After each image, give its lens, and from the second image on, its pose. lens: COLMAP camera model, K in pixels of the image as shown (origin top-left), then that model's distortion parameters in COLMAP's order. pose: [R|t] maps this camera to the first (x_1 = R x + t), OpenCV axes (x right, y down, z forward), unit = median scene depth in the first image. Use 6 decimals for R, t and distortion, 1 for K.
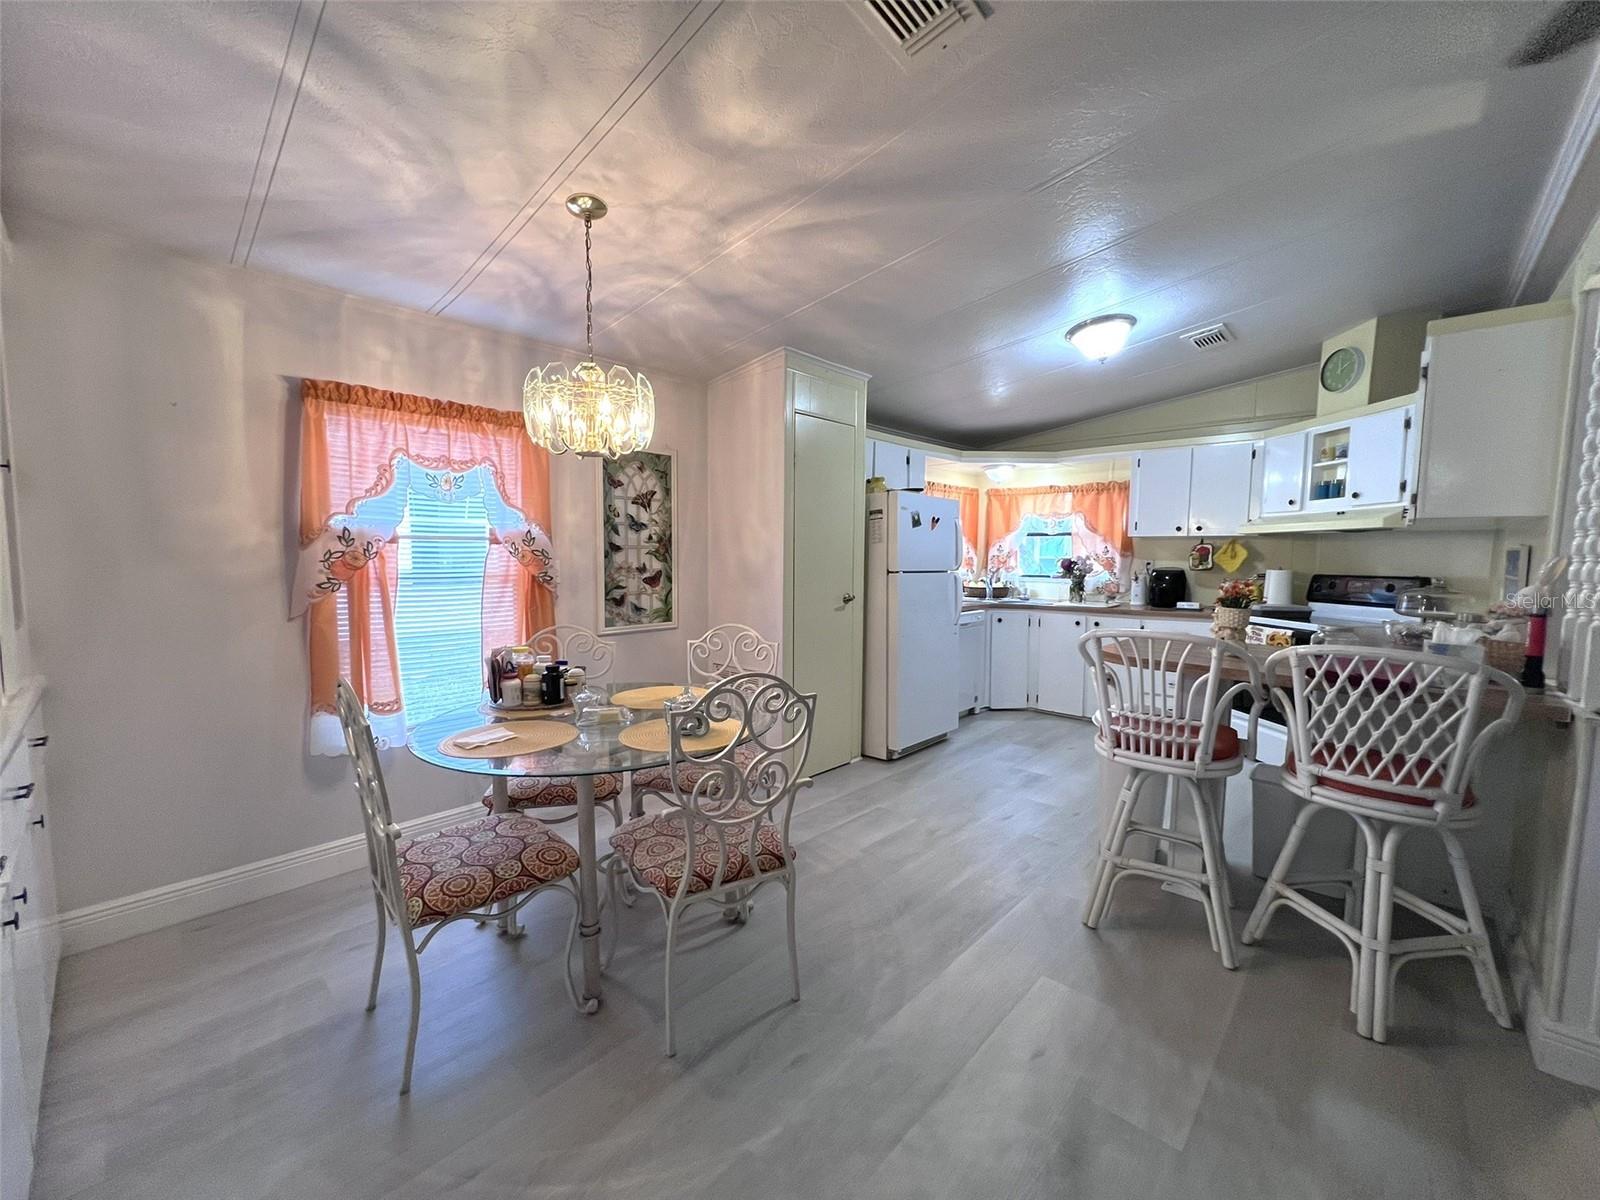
lens RADIAL K [[655.8, 0, 802.6], [0, 655.8, 599.4], [0, 0, 1]] dist [-0.000830, -0.000441]
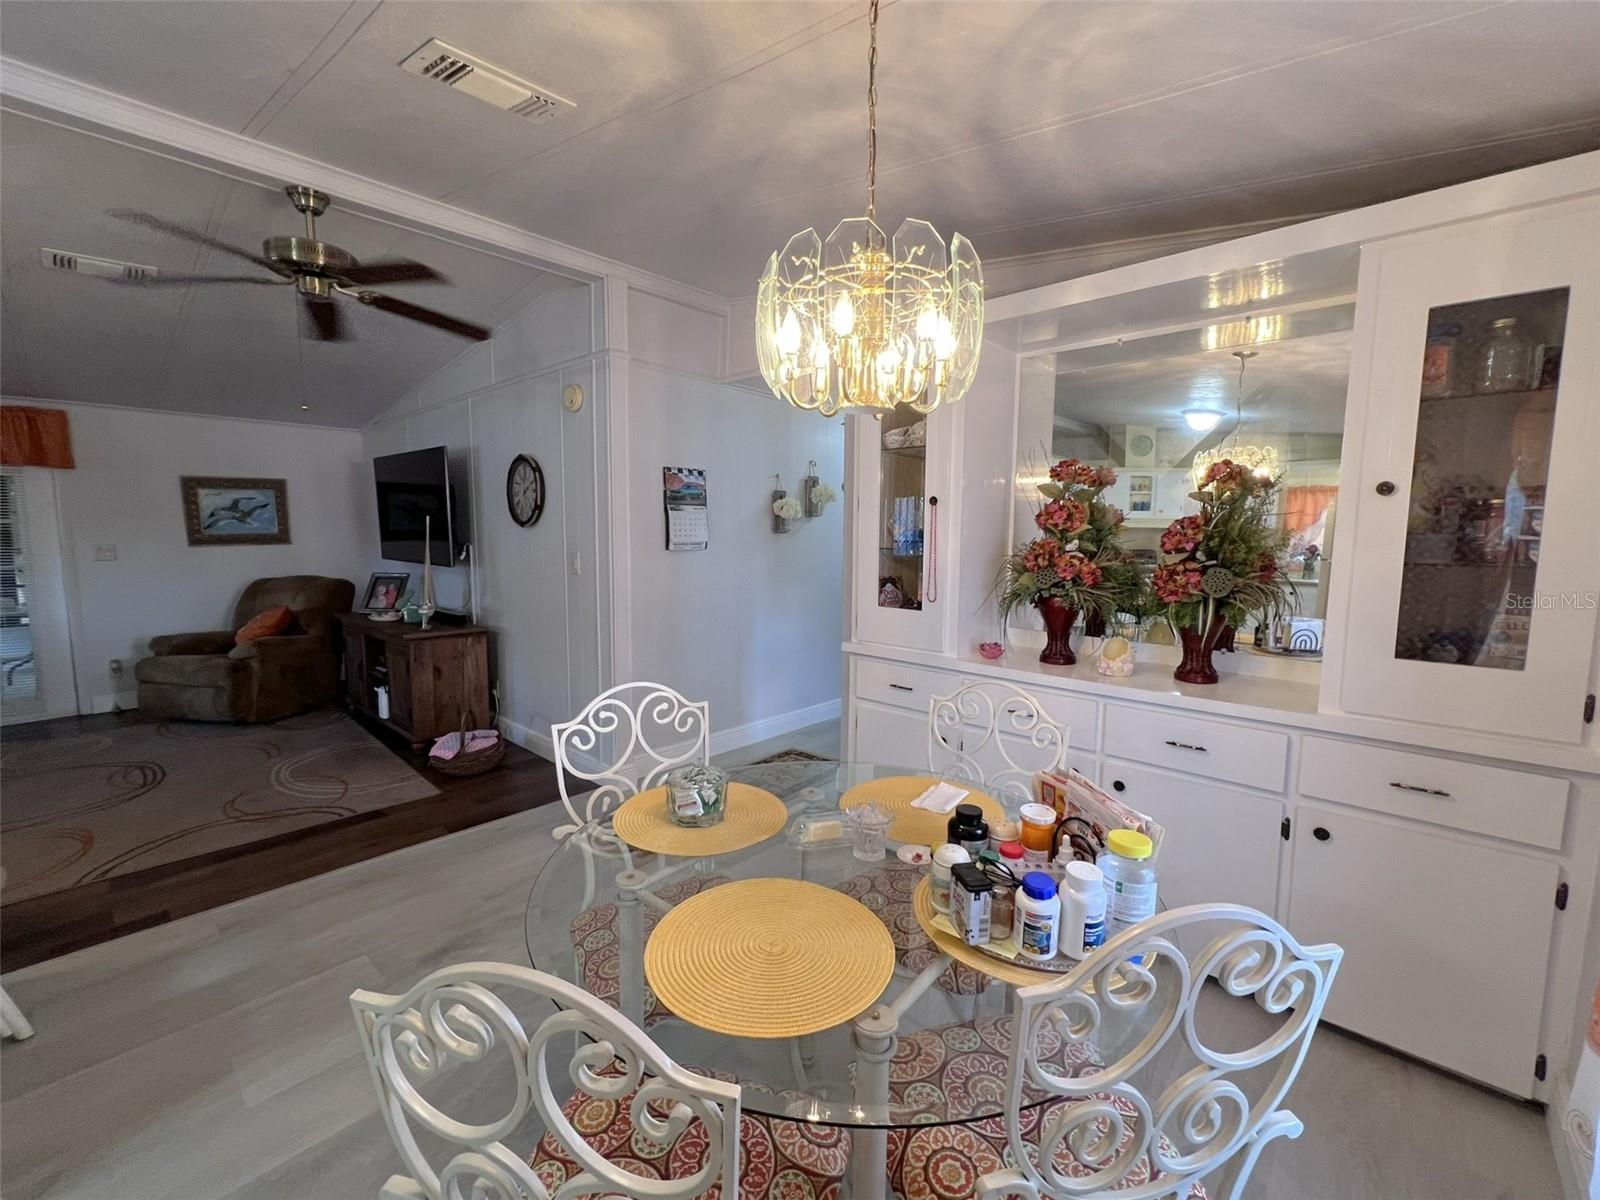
lens RADIAL K [[655.8, 0, 804.2], [0, 655.8, 598.8], [0, 0, 1]] dist [-0.000830, -0.000441]
pose [[-0.999667, -0.009087, -0.024161, -0.153566], [-0.013166, 0.984581, 0.174435, -0.095822], [0.022203, 0.174695, -0.984372, 0.947513]]
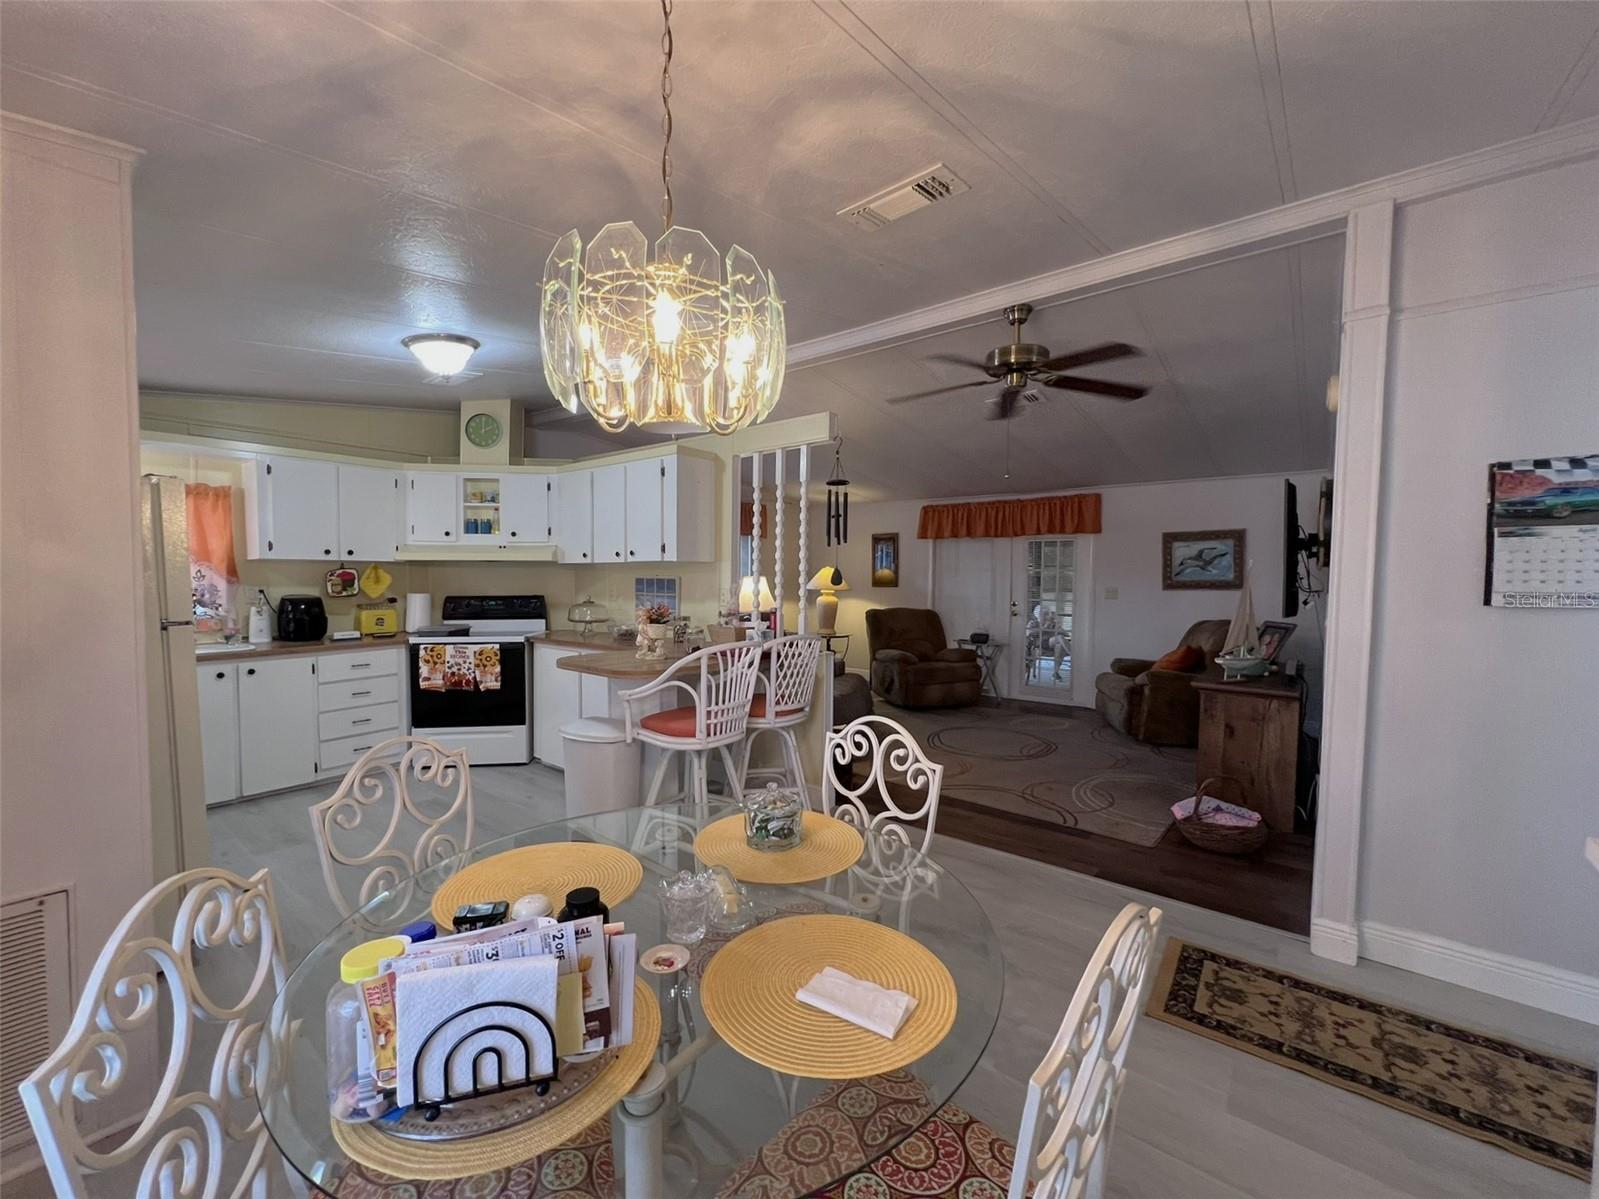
lens RADIAL K [[655.4, 0, 803.4], [0, 655.4, 595.4], [0, 0, 1]] dist [-0.000830, -0.000441]
pose [[-0.082141, -0.038735, 0.995868, -0.512272], [0.062805, 0.997057, 0.043961, -0.062094], [-0.994640, 0.066156, -0.079466, 0.566009]]
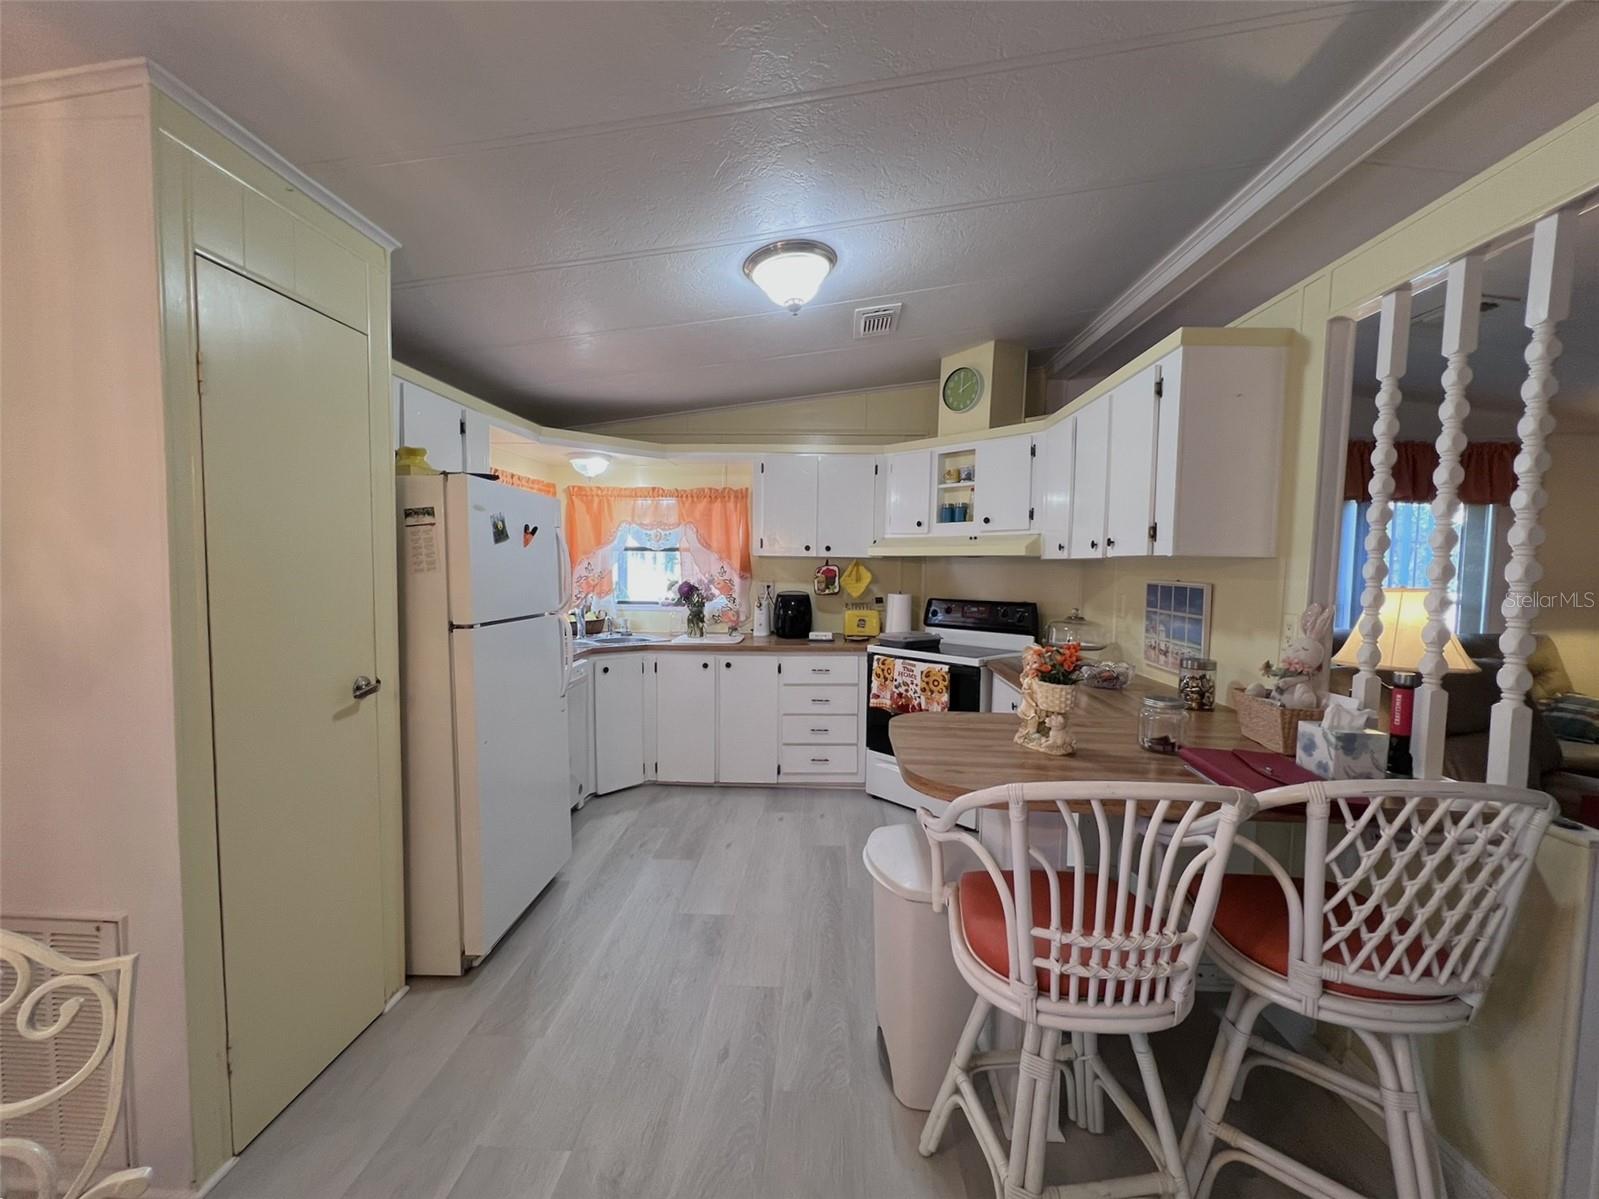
lens RADIAL K [[655.4, 0, 803.8], [0, 655.4, 601.1], [0, 0, 1]] dist [-0.000830, -0.000441]
pose [[0.763267, -0.036424, 0.645055, 0.008229], [0.037493, 0.999224, 0.012058, -0.064228], [-0.644994, 0.014982, 0.764041, 0.454359]]
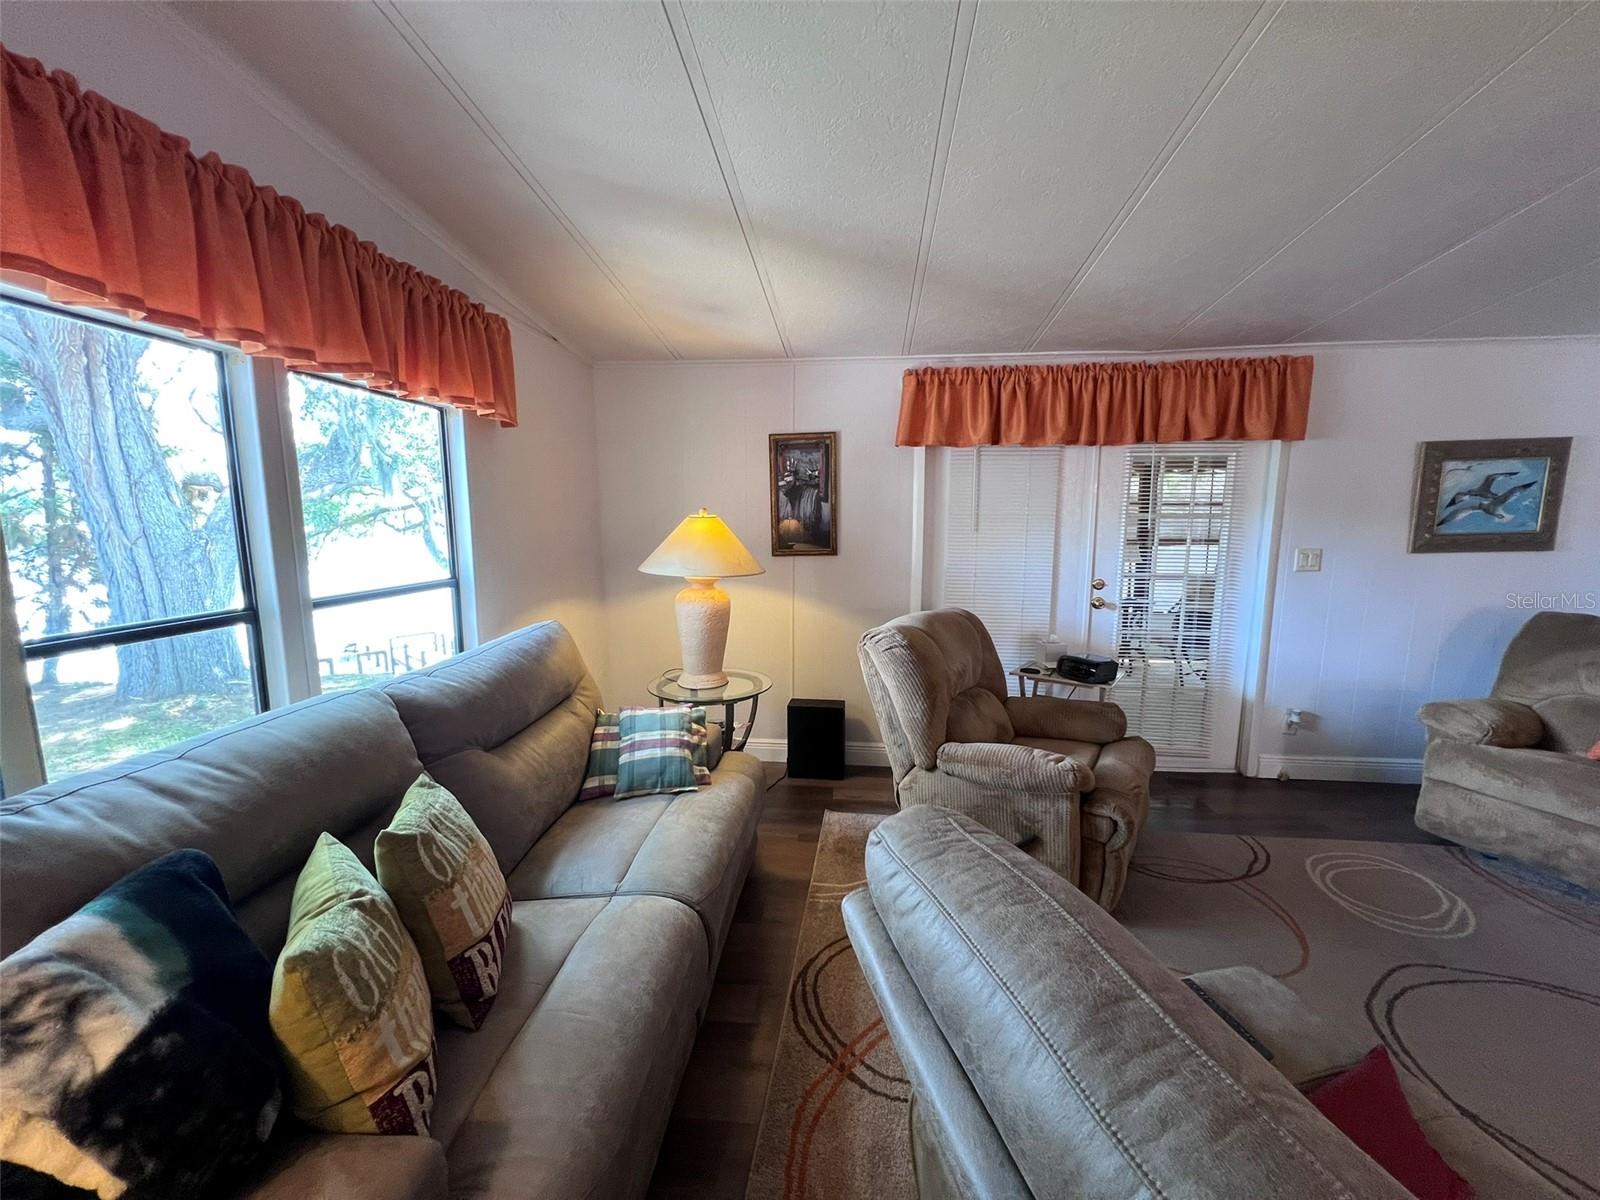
lens RADIAL K [[655.8, 0, 787.6], [0, 655.8, 602.4], [0, 0, 1]] dist [-0.000830, -0.000441]
pose [[-0.600423, -0.114494, 0.791444, 0.984932], [0.055545, 0.981336, 0.184103, -0.089956], [-0.797752, 0.154500, -0.582857, 0.720661]]
